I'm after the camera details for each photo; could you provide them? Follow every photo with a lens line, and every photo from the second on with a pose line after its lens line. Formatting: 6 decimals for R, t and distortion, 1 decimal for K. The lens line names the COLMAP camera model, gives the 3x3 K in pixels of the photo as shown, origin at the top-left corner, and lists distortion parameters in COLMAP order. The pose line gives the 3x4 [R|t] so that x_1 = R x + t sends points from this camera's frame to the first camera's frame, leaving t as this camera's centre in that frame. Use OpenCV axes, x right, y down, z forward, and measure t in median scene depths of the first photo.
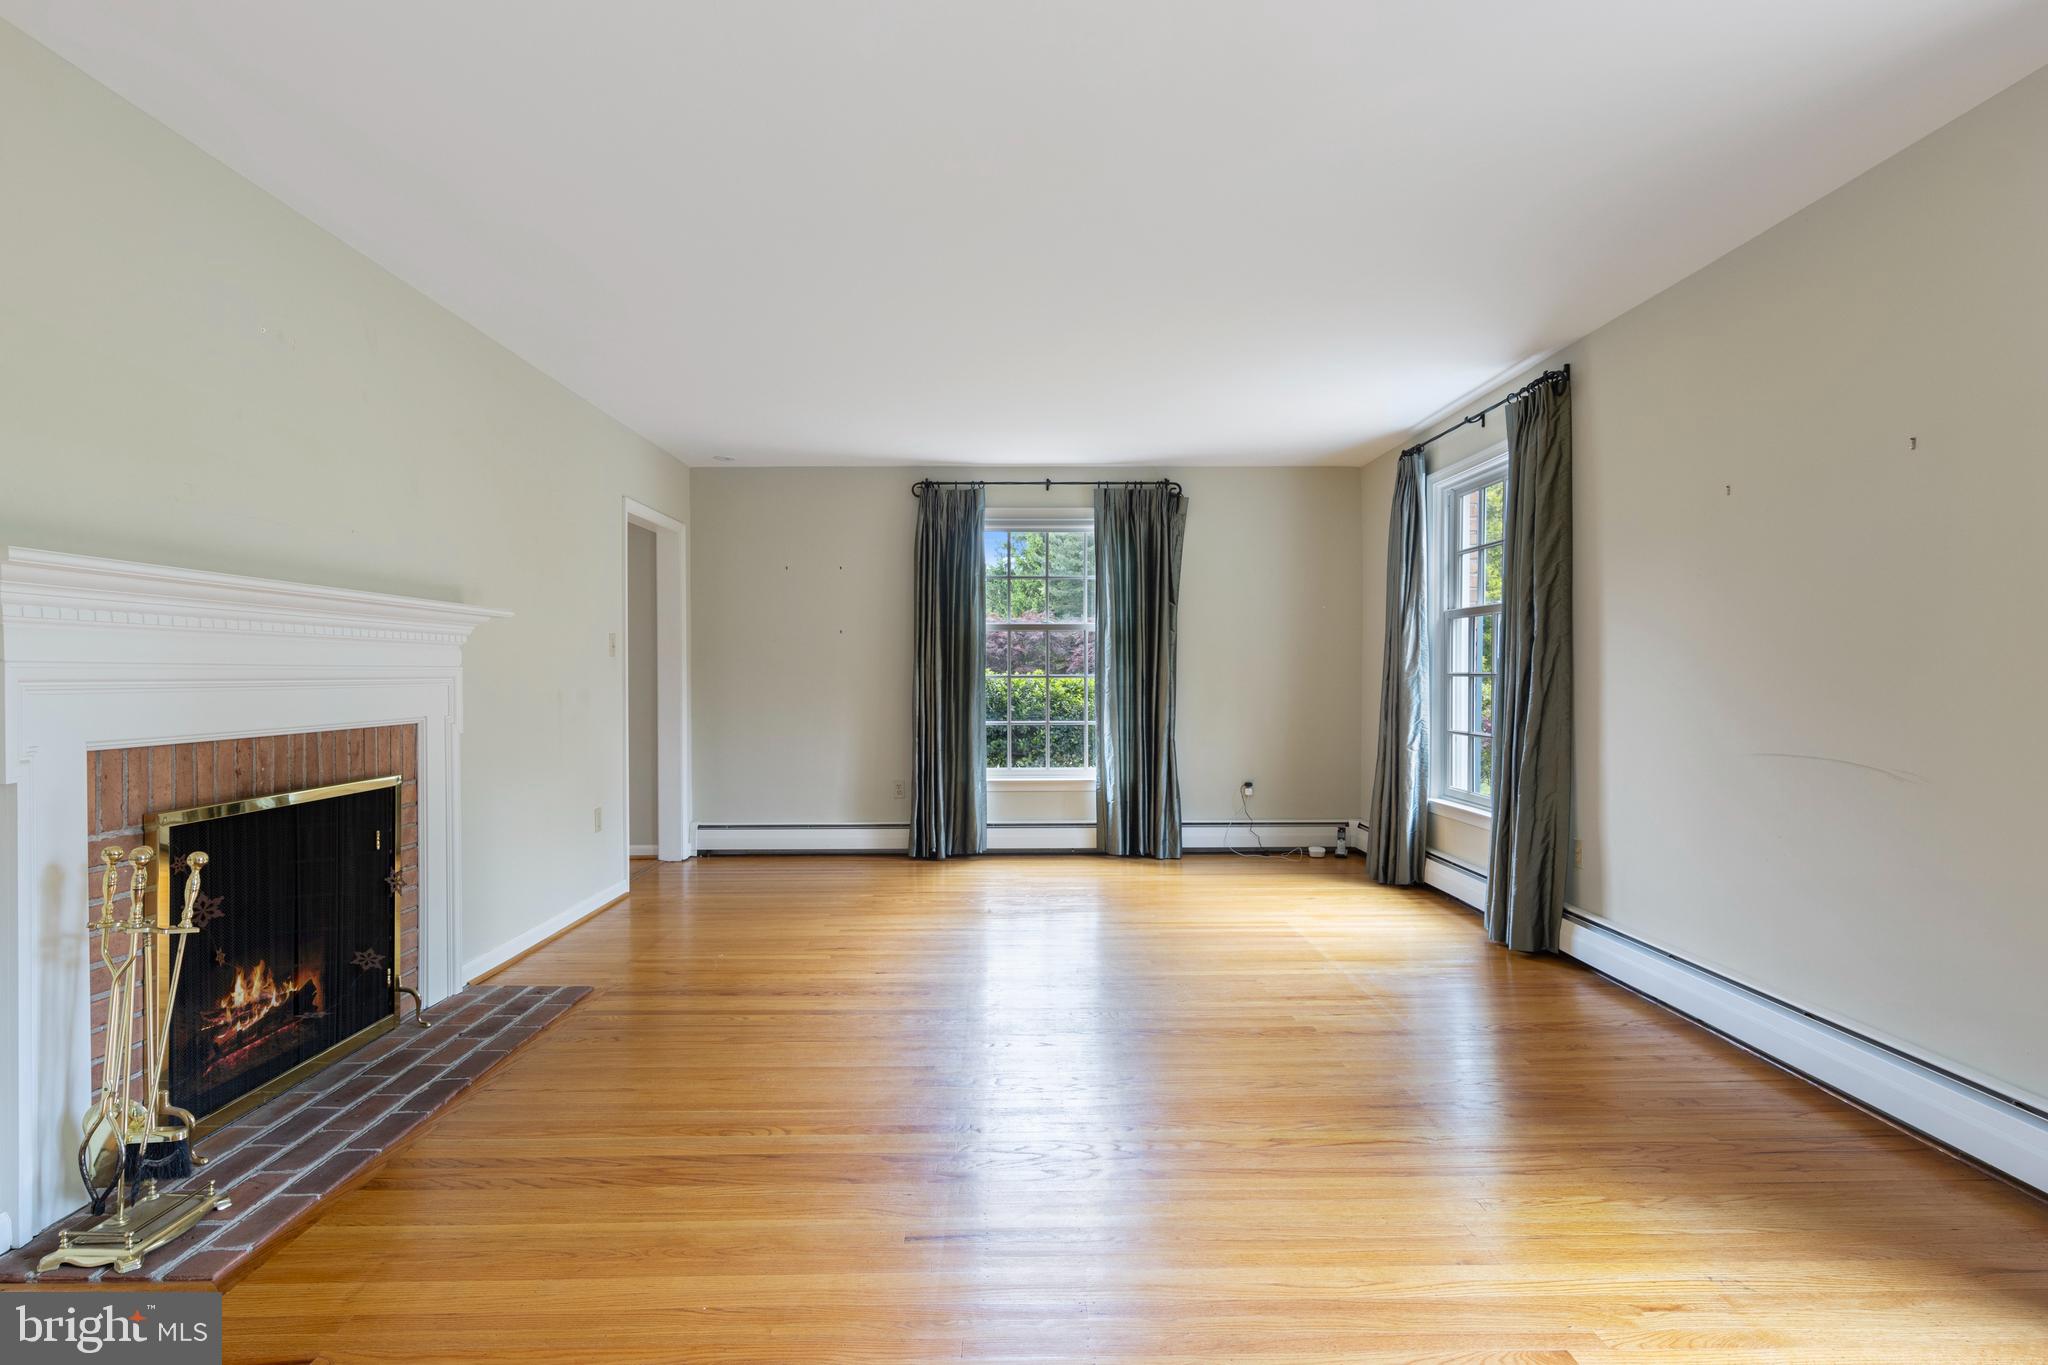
lens RADIAL K [[1056.3, 0, 1024.1], [0, 1056.3, 684.8], [0, 0, 1]] dist [0.012555, -0.000505]
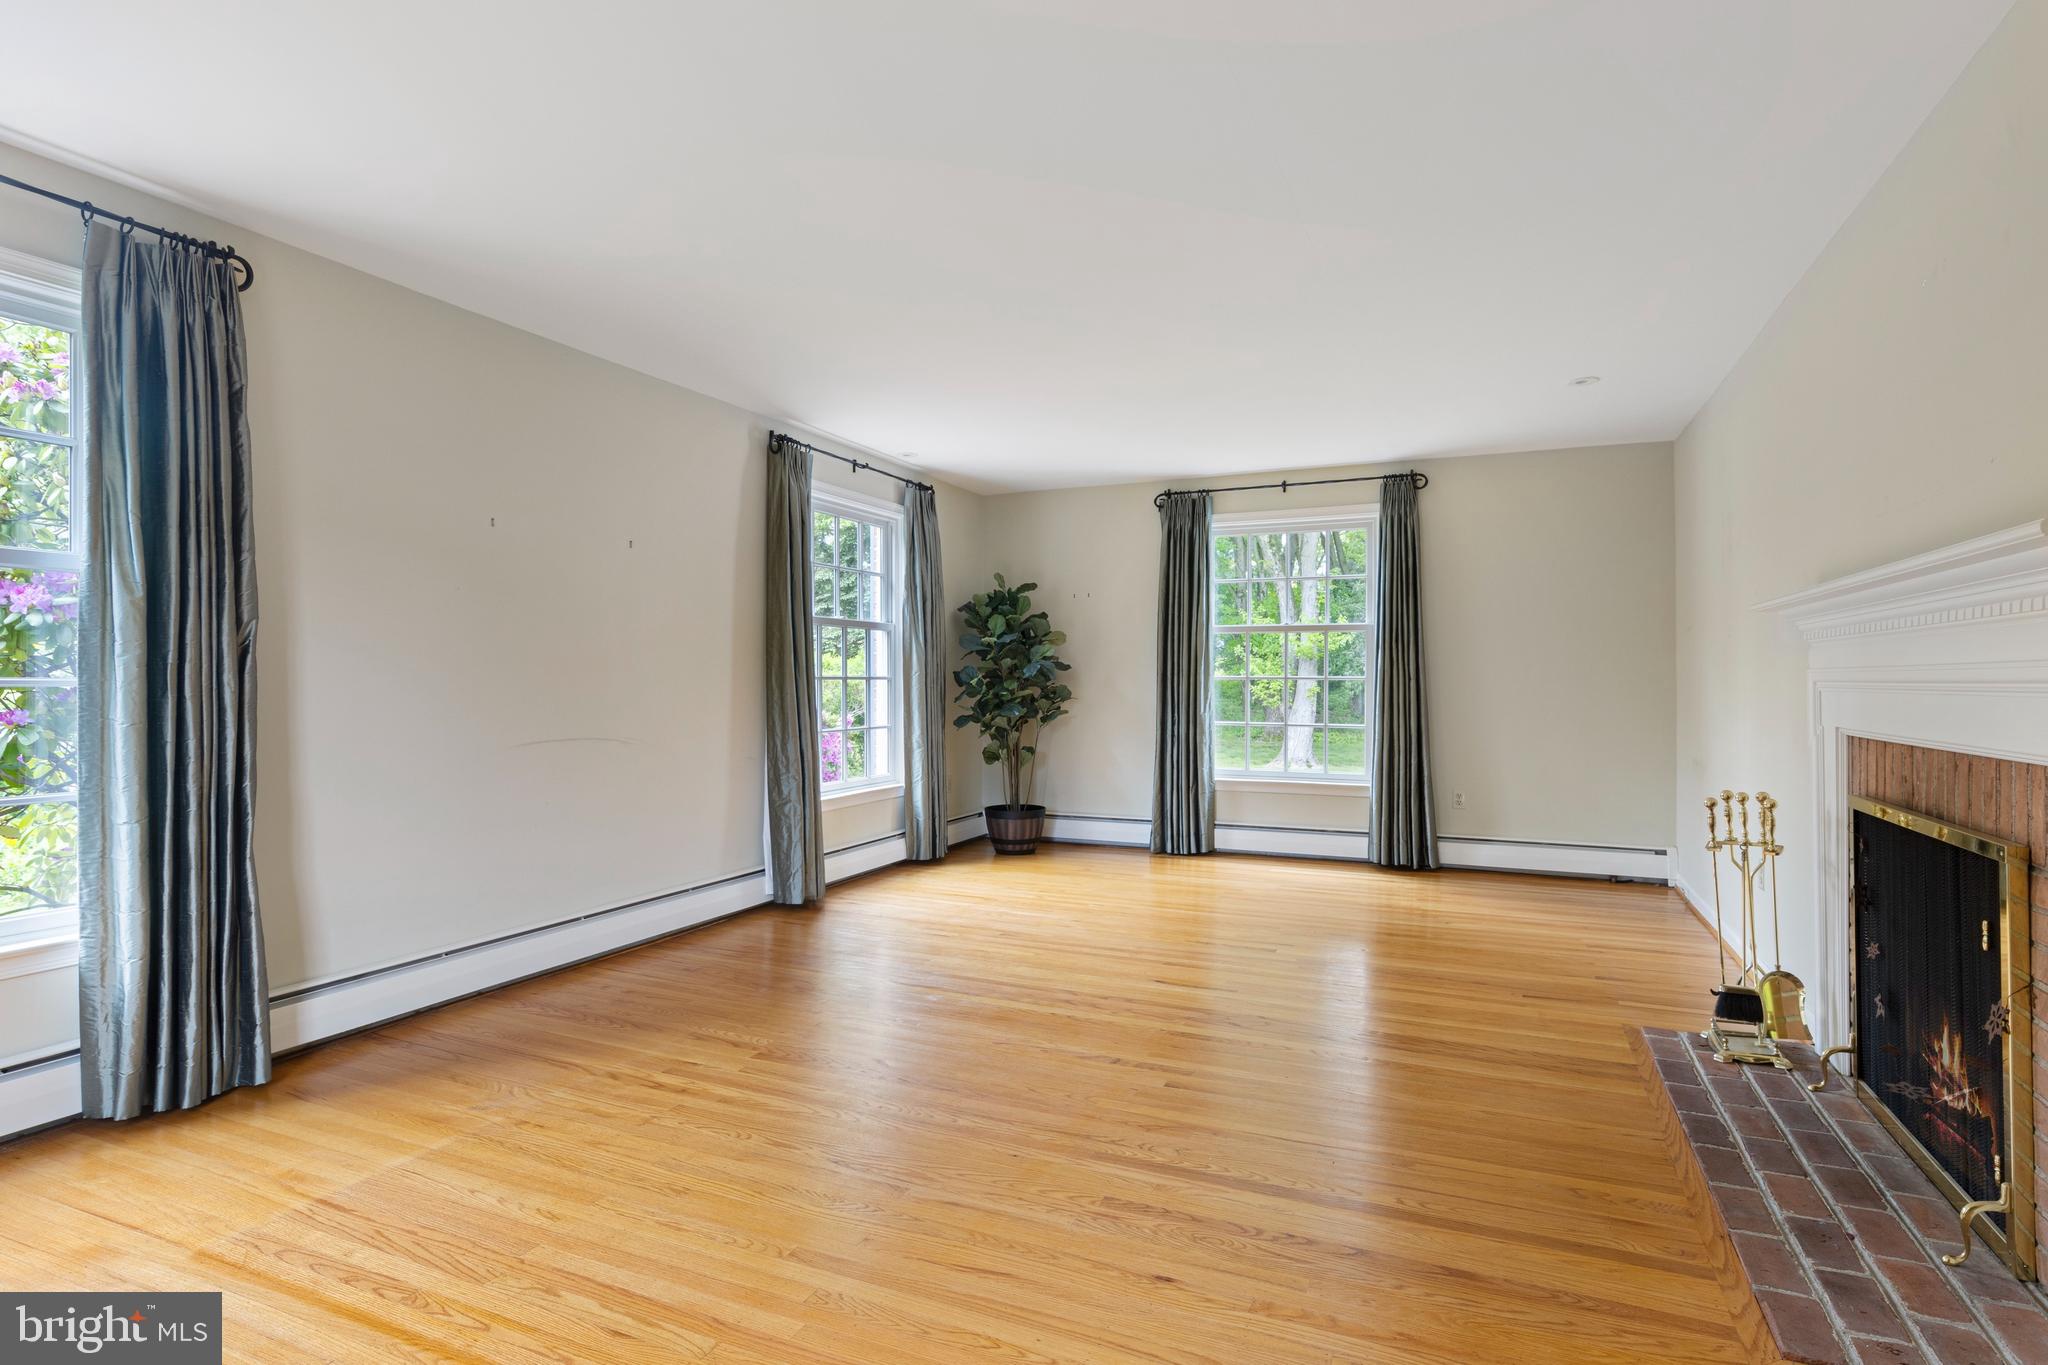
lens RADIAL K [[1047.4, 0, 1016.4], [0, 1047.4, 686.4], [0, 0, 1]] dist [0.009907, -0.001432]
pose [[-0.902710, 0.000903, 0.430249, -0.380475], [0.006709, 0.999906, 0.011979, -0.014983], [-0.430198, 0.013700, -0.902631, 1.948010]]
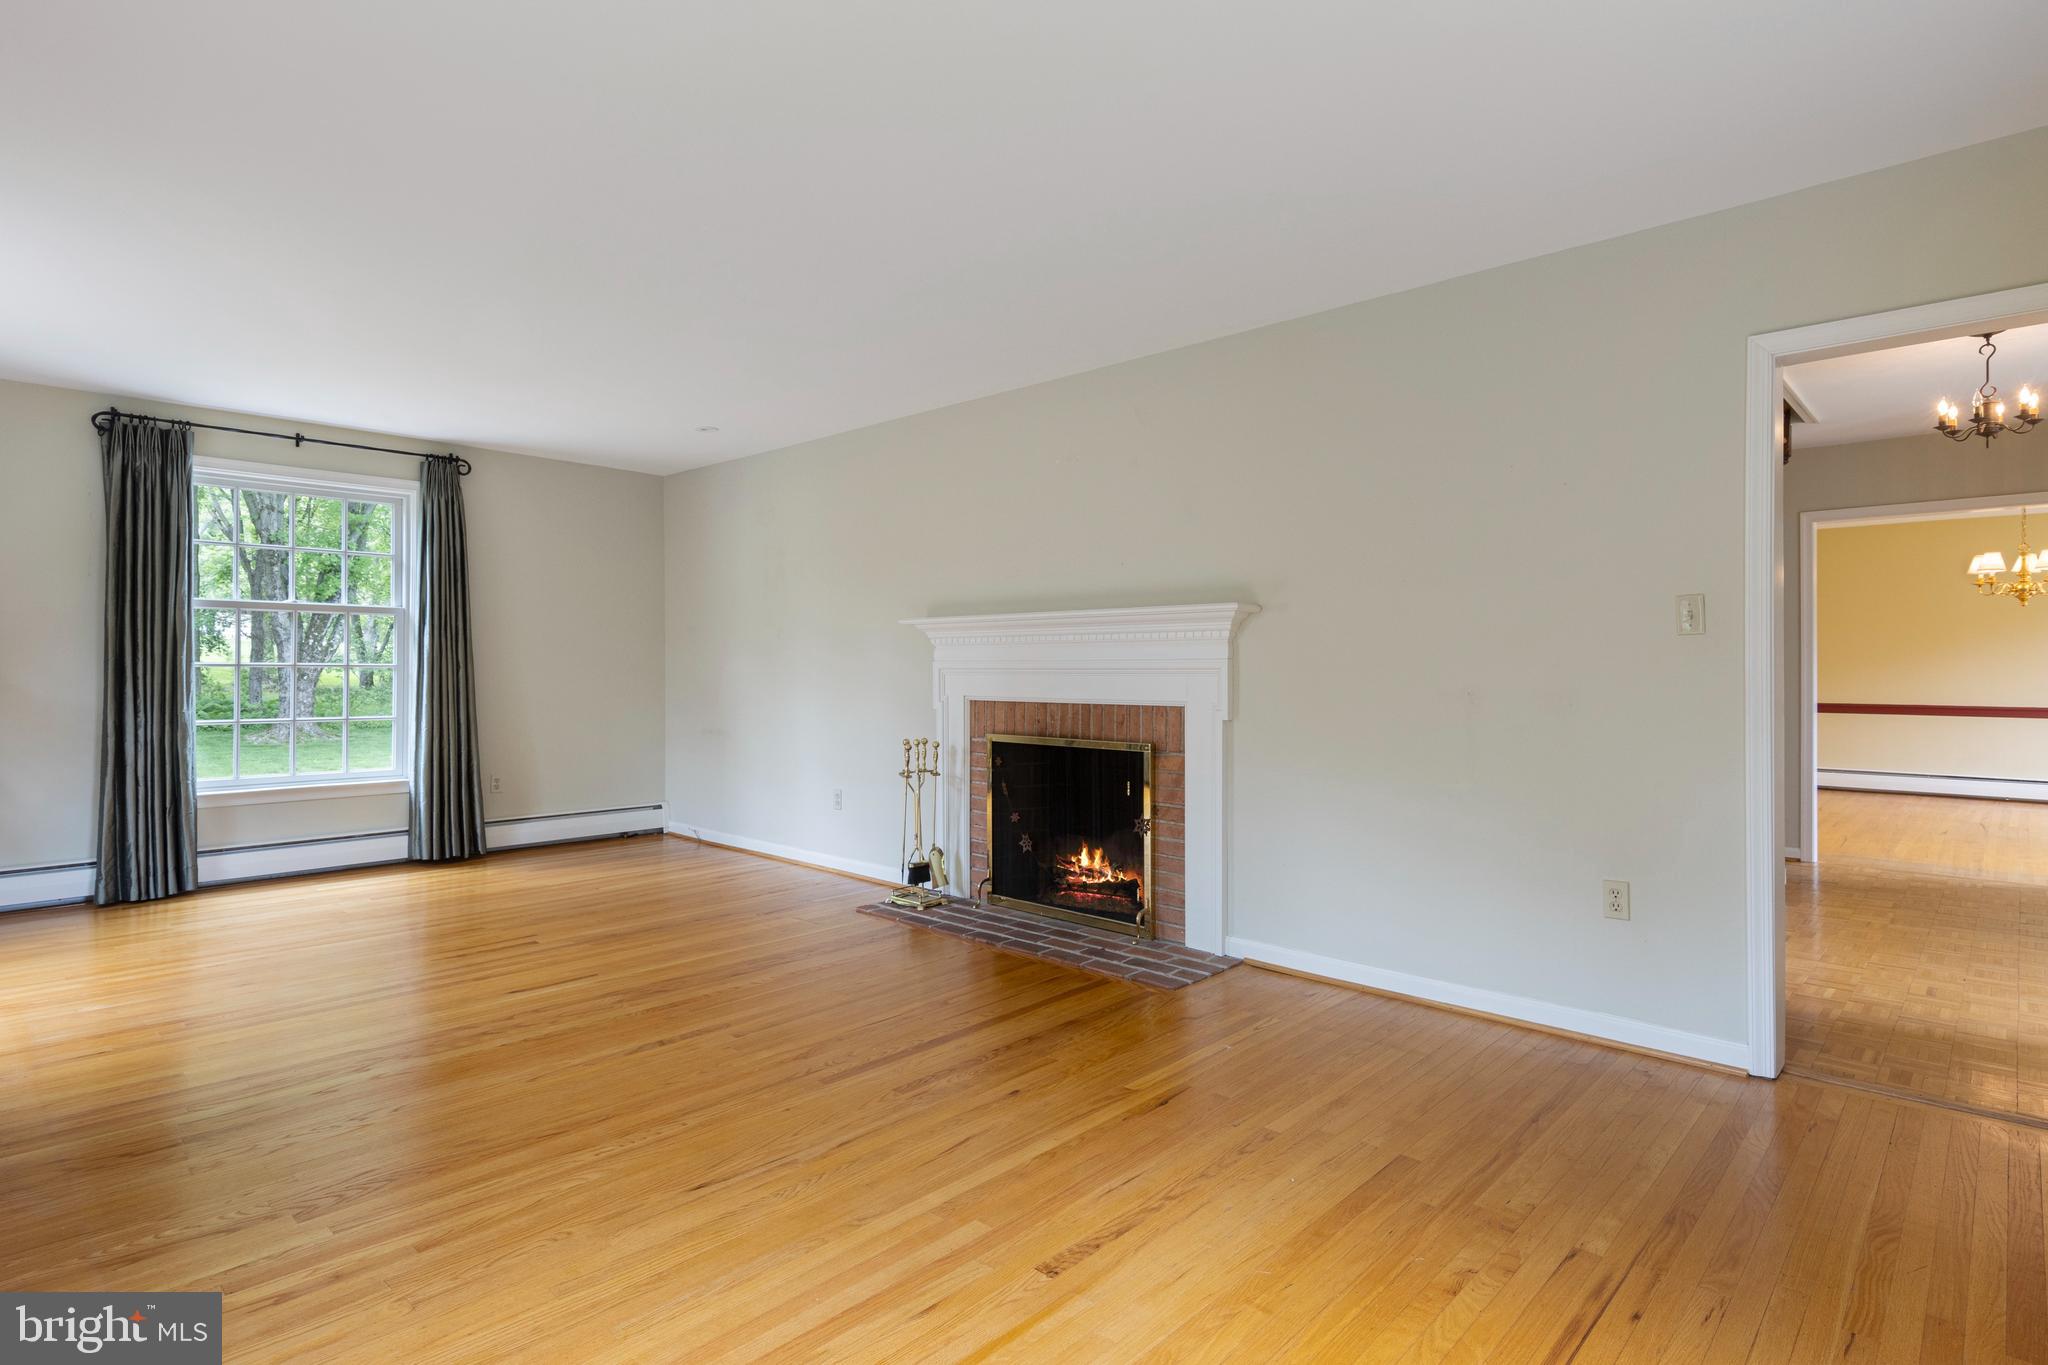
lens RADIAL K [[1056.3, 0, 1024.1], [0, 1056.3, 684.8], [0, 0, 1]] dist [0.012555, -0.000505]
pose [[-0.700262, 0.014641, -0.713736, 0.469846], [-0.003582, 0.999705, 0.024021, -0.018184], [0.713877, 0.019377, -0.700003, 1.973007]]
